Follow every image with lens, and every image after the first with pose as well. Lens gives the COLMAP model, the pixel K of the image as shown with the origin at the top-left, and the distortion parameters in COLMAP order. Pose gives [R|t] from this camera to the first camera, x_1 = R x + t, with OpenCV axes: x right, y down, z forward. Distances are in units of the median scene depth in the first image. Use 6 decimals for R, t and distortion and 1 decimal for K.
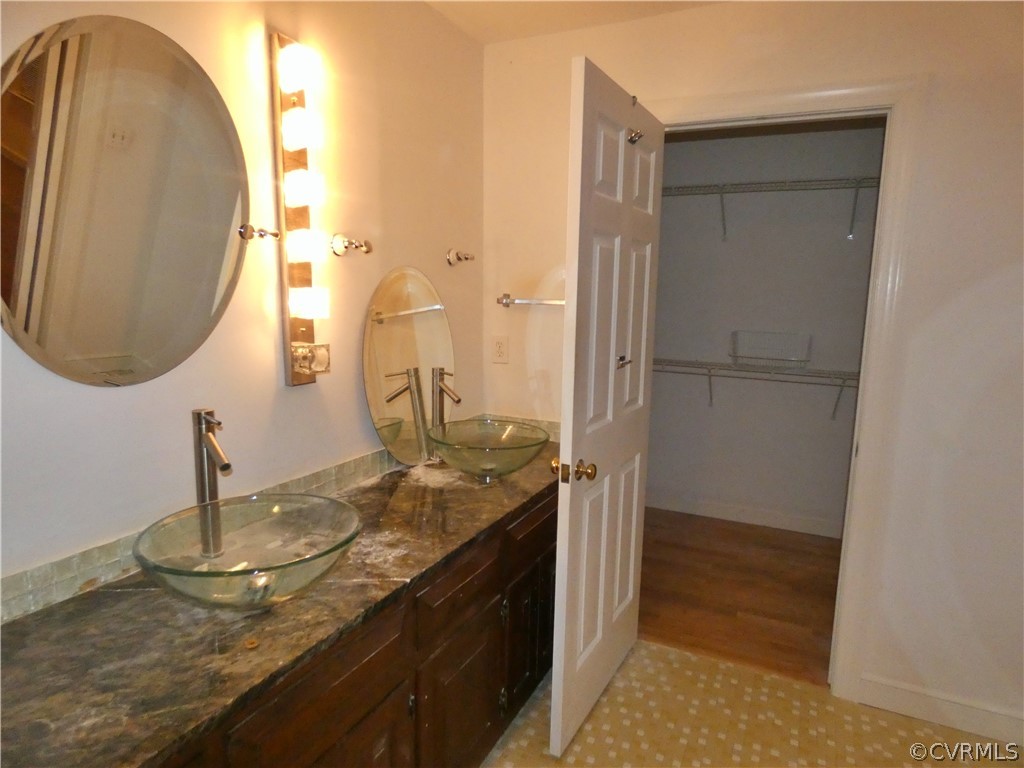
lens RADIAL K [[614.6, 0, 518.2], [0, 614.6, 382.5], [0, 0, 1]] dist [-0.001329, 0.001895]
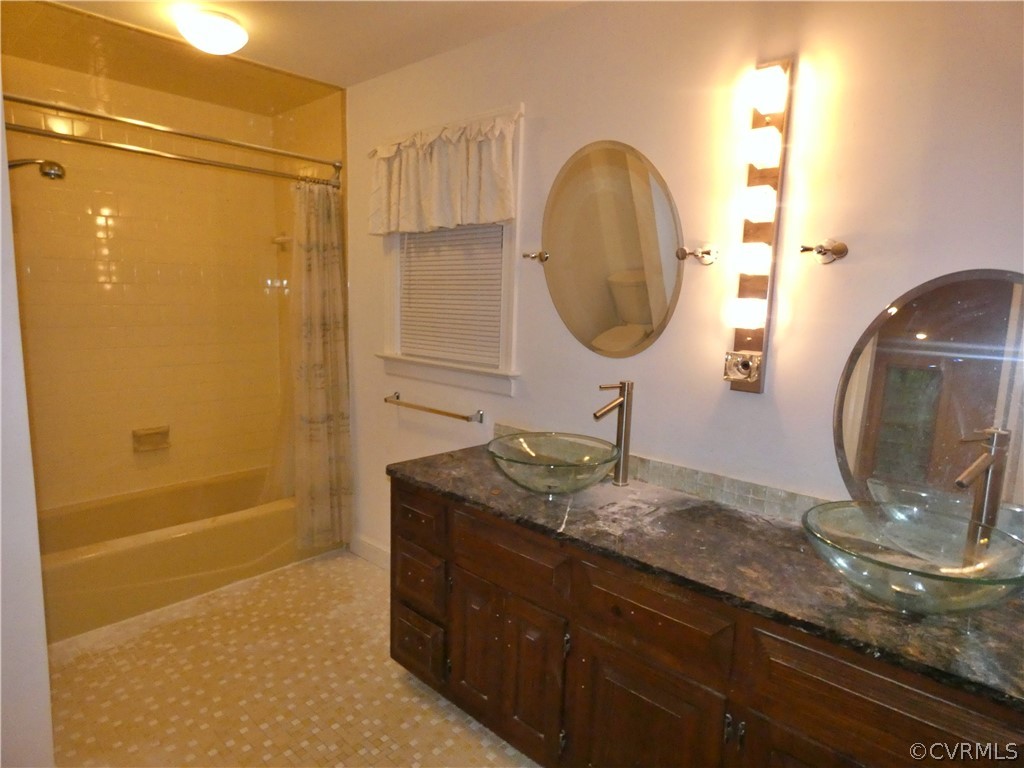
lens RADIAL K [[614.6, 0, 518.2], [0, 614.6, 382.5], [0, 0, 1]] dist [-0.001329, 0.001895]
pose [[-0.321100, 0.090463, -0.942715, 0.892035], [-0.163442, 0.975198, 0.149250, -0.125153], [0.932835, 0.202003, -0.298351, 1.119771]]
